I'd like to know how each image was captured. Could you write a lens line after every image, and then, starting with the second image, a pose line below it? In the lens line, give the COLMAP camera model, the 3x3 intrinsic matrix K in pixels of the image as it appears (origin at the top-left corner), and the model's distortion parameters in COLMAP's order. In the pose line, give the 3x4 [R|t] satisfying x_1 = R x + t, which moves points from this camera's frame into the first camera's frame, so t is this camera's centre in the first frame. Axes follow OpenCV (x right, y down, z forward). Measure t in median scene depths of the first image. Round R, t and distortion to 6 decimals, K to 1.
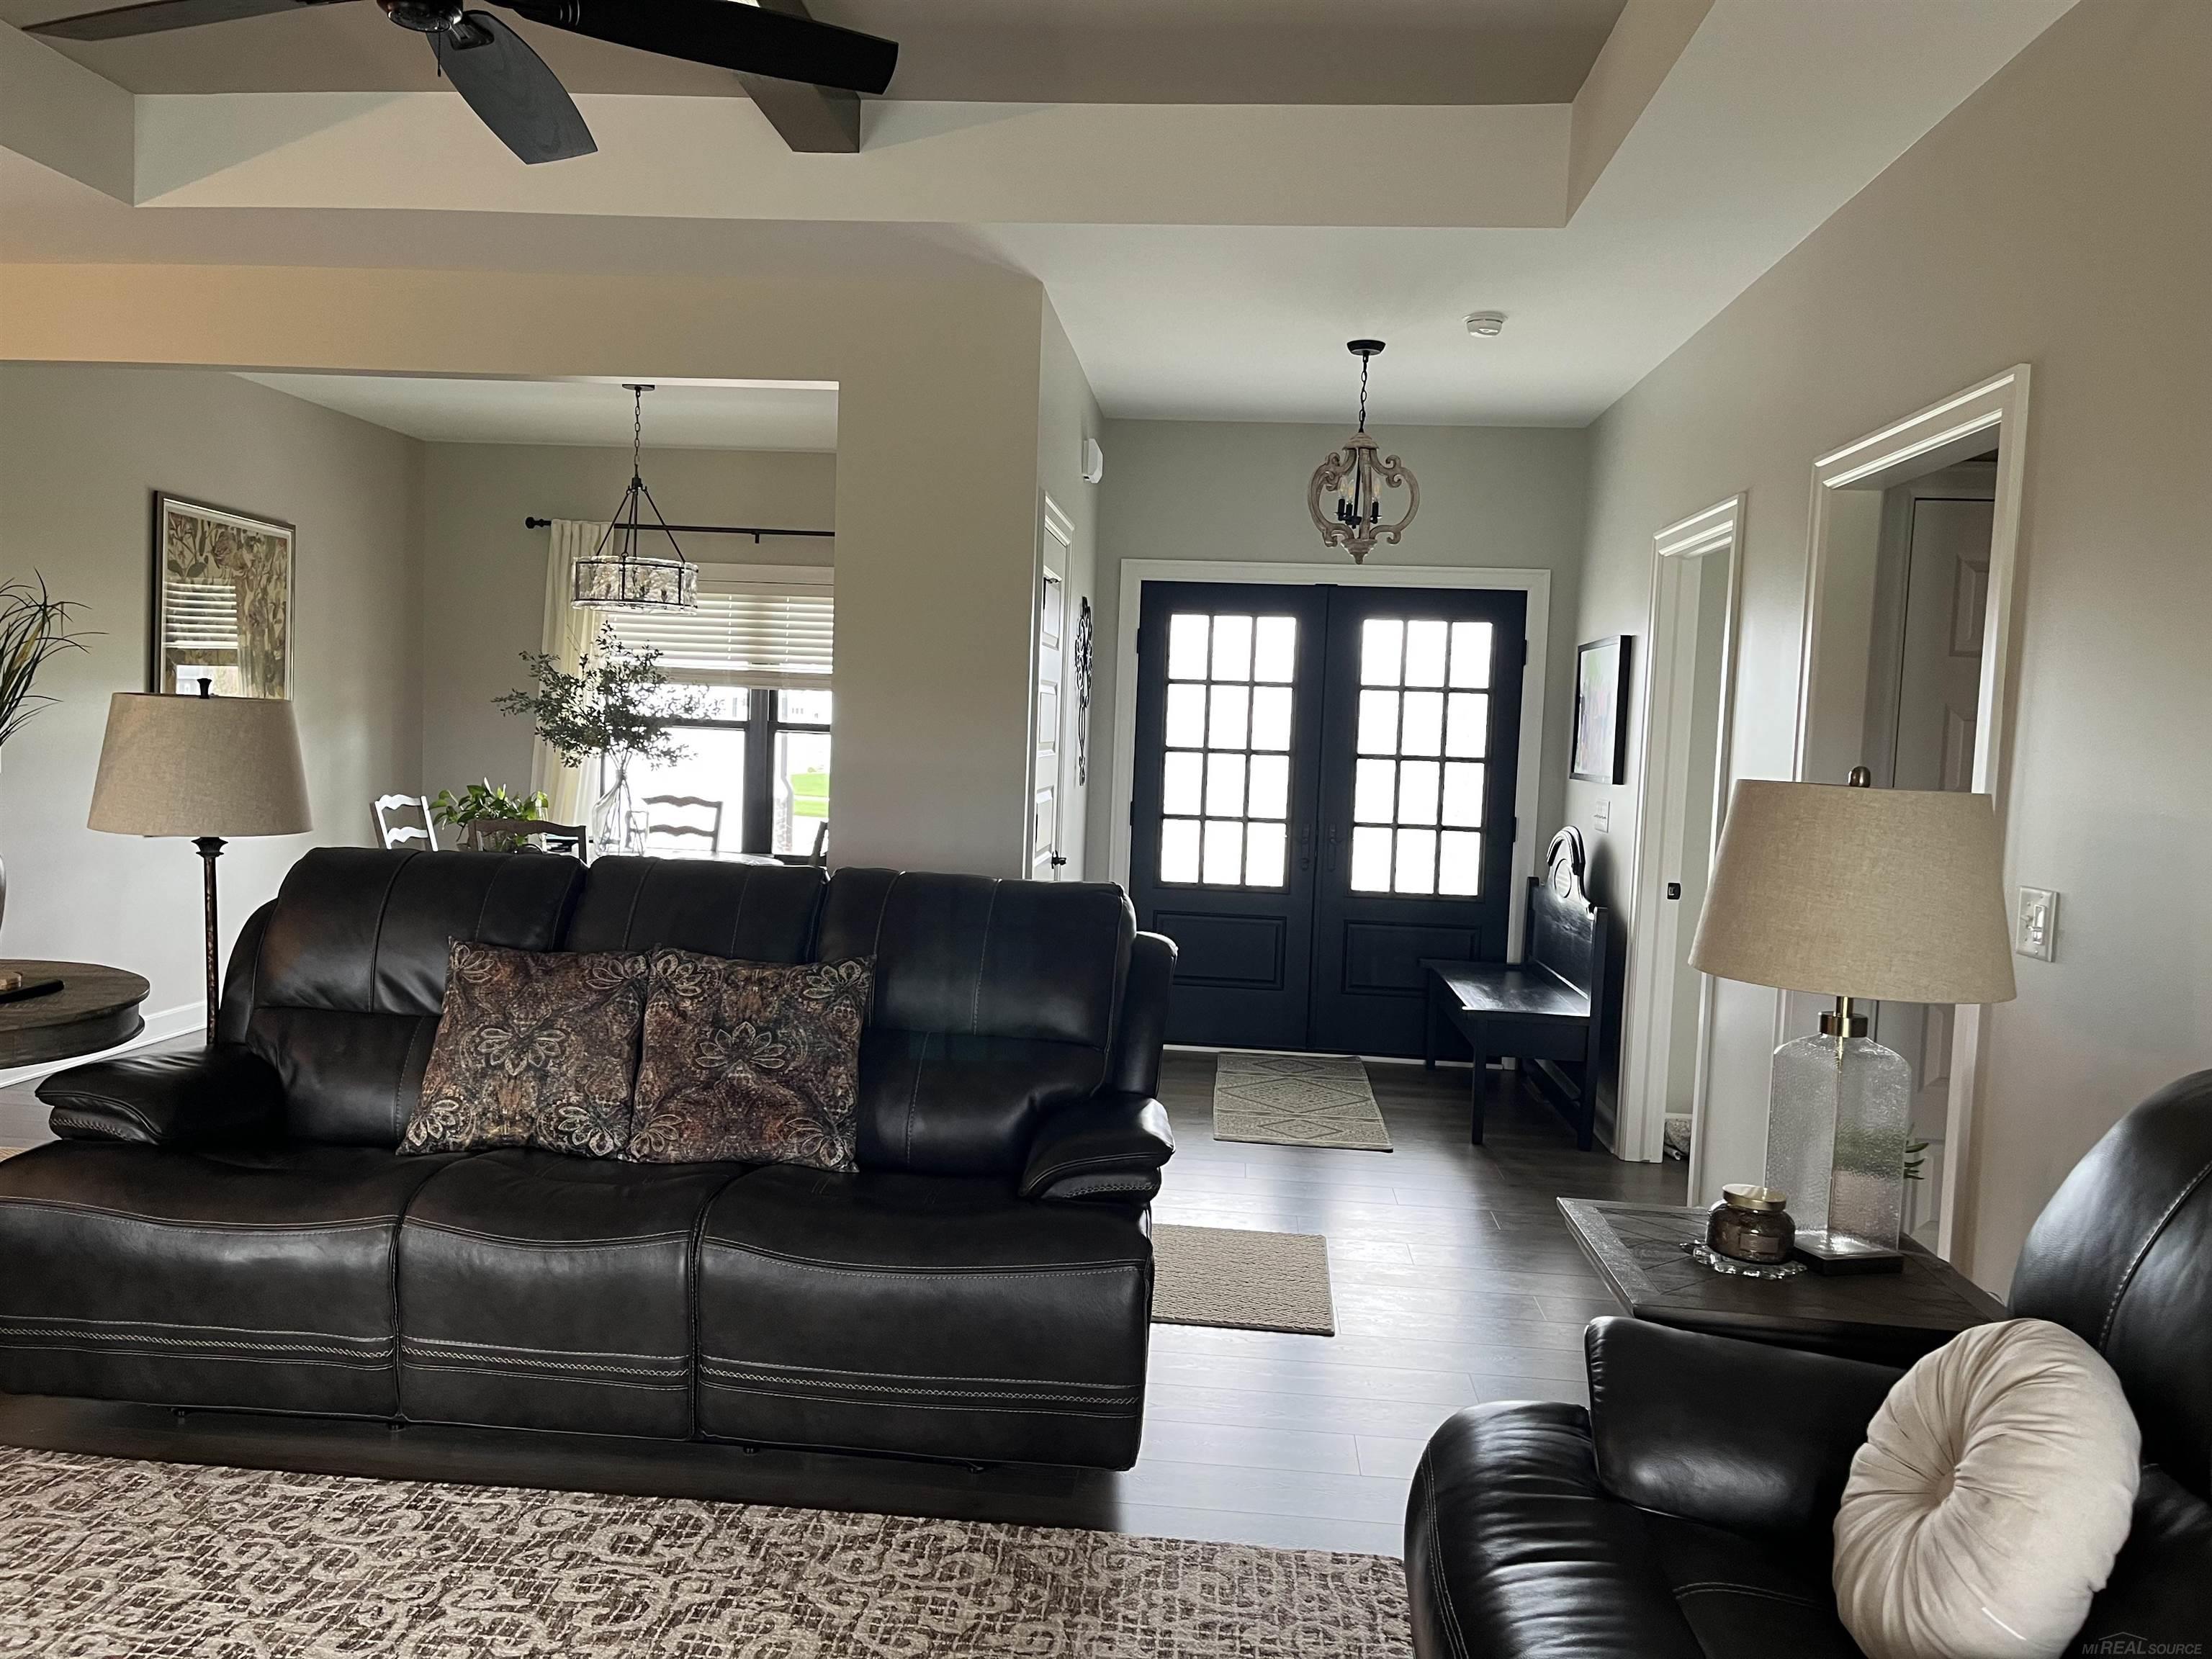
lens RADIAL K [[1666.1, 0, 1107.8], [0, 1666.1, 834.0], [0, 0, 1]] dist [0.062681, -0.088061]
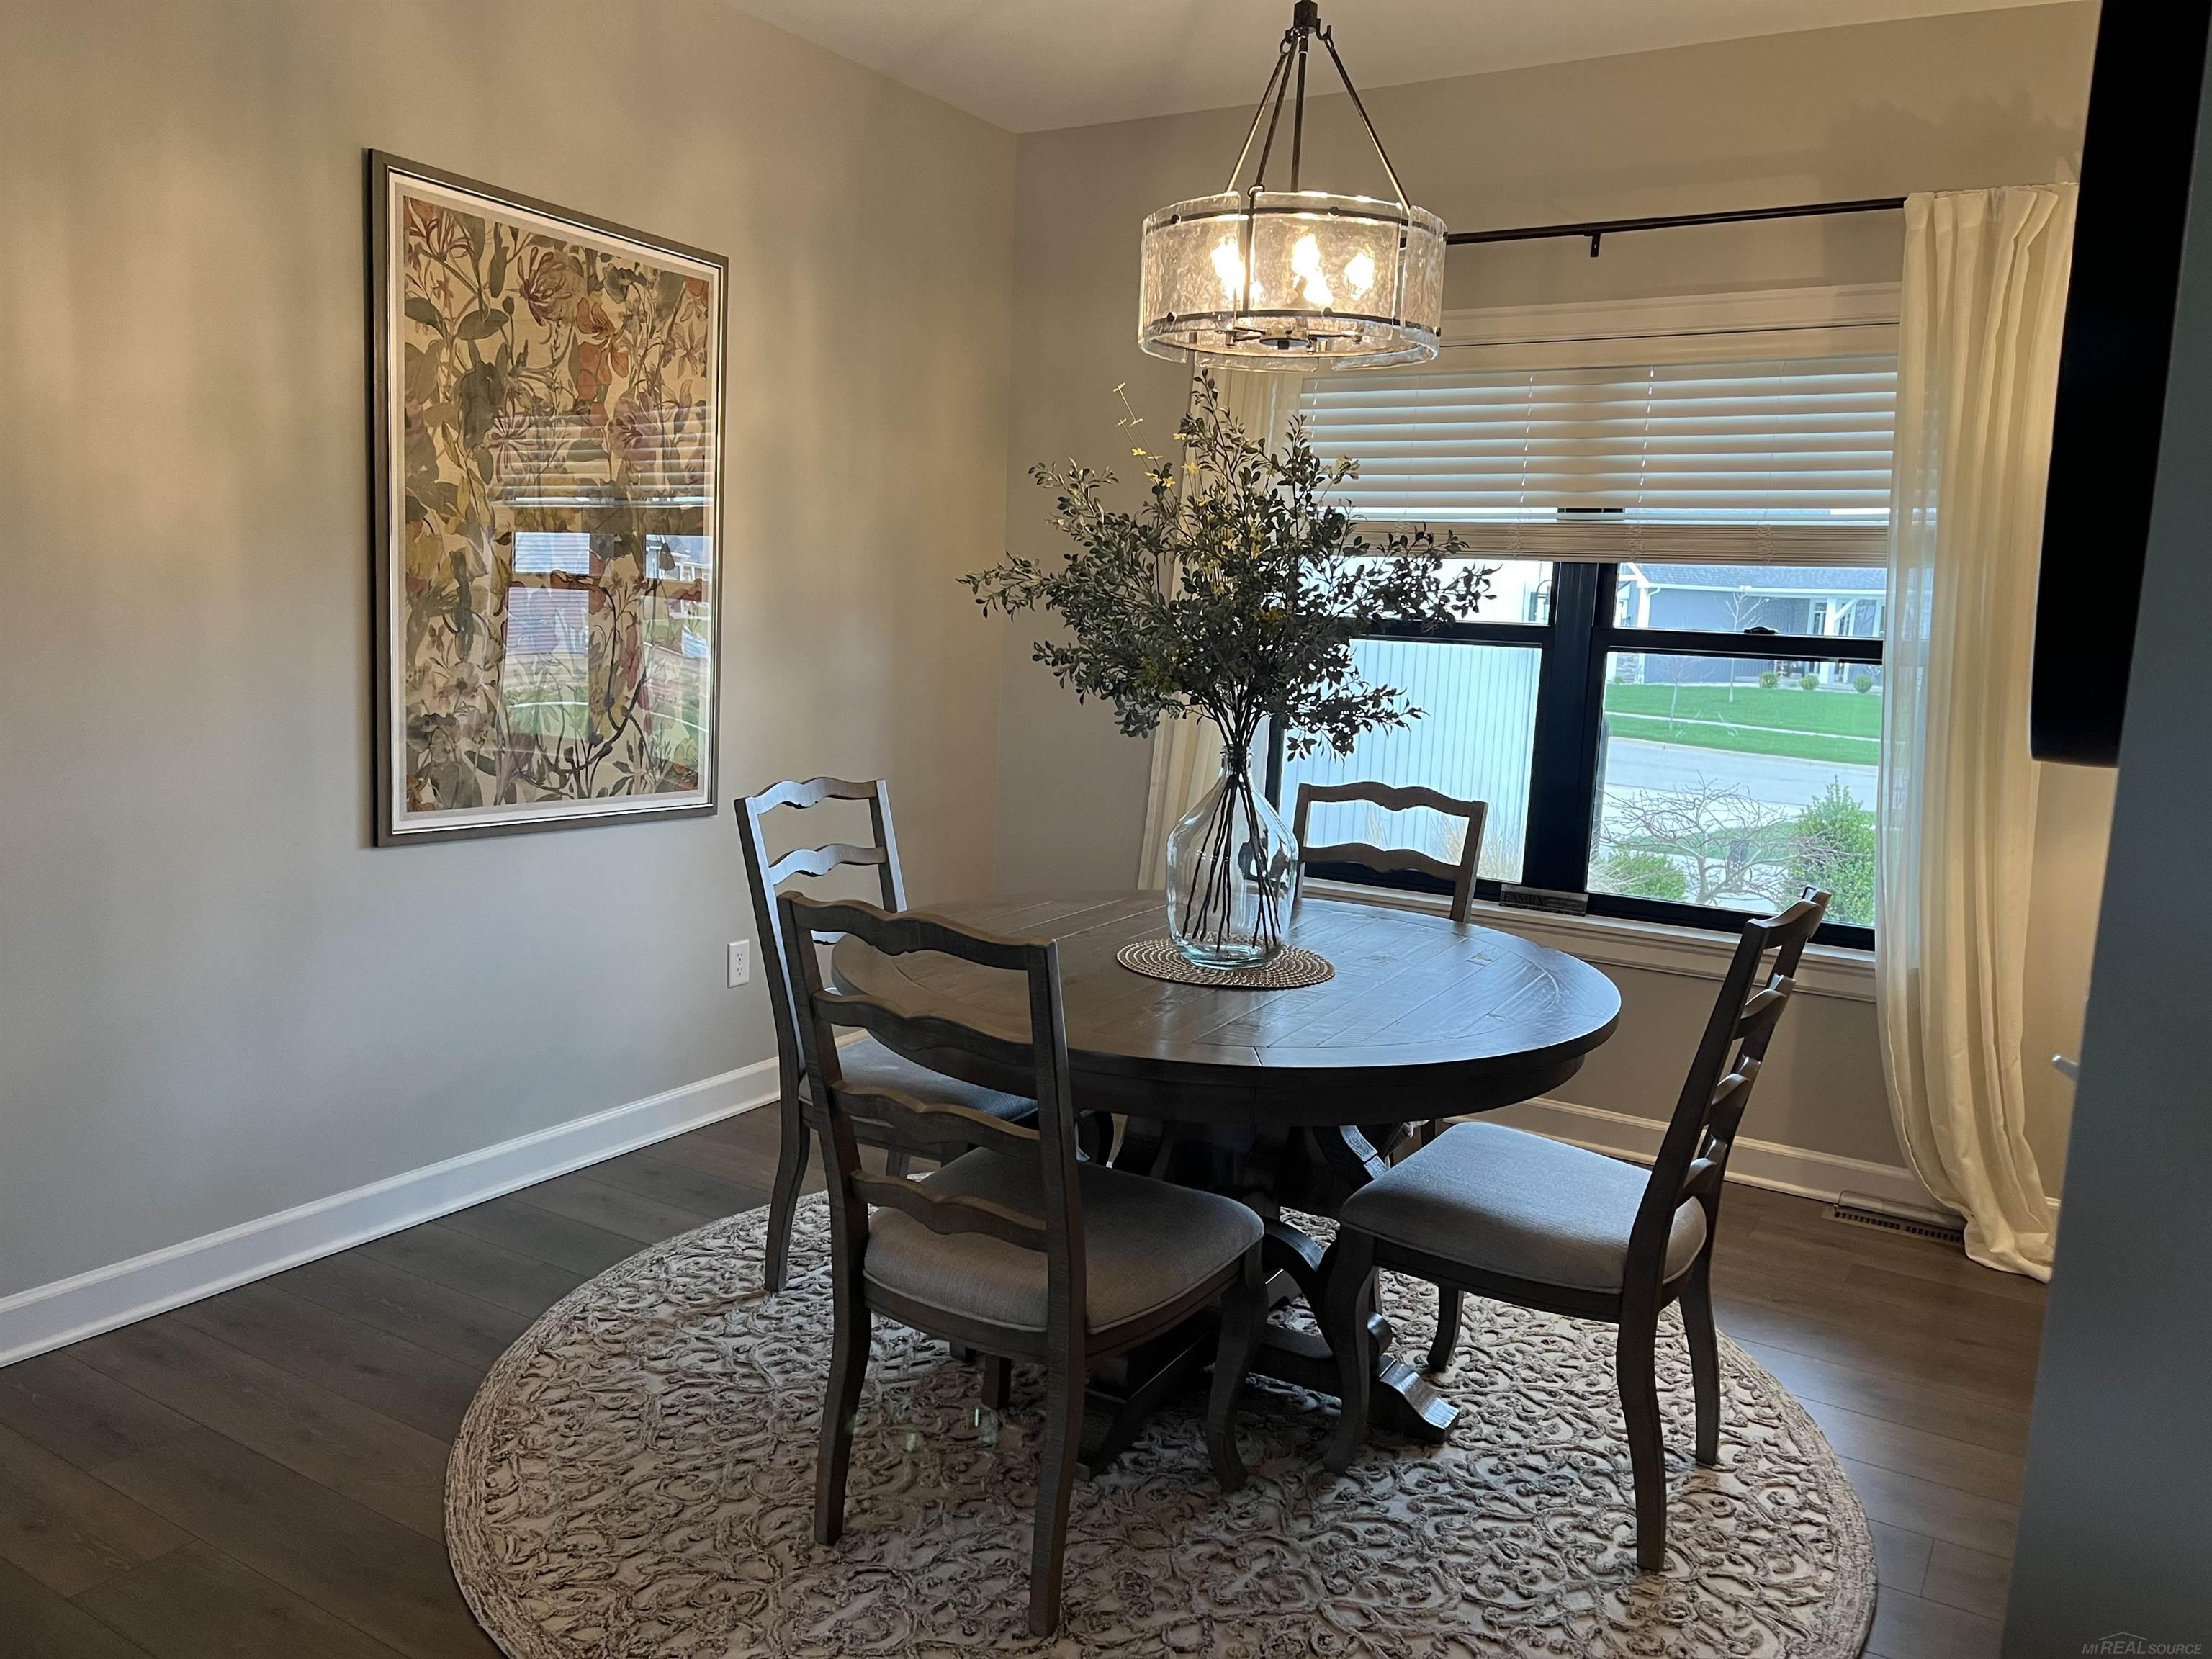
lens RADIAL K [[1666.1, 0, 1104.4], [0, 1666.1, 837.5], [0, 0, 1]] dist [0.062681, -0.088061]
pose [[0.887846, 0.067446, -0.455170, -0.118534], [-0.038469, 0.996616, 0.072640, -0.041947], [0.458529, -0.046983, 0.887436, 0.571393]]
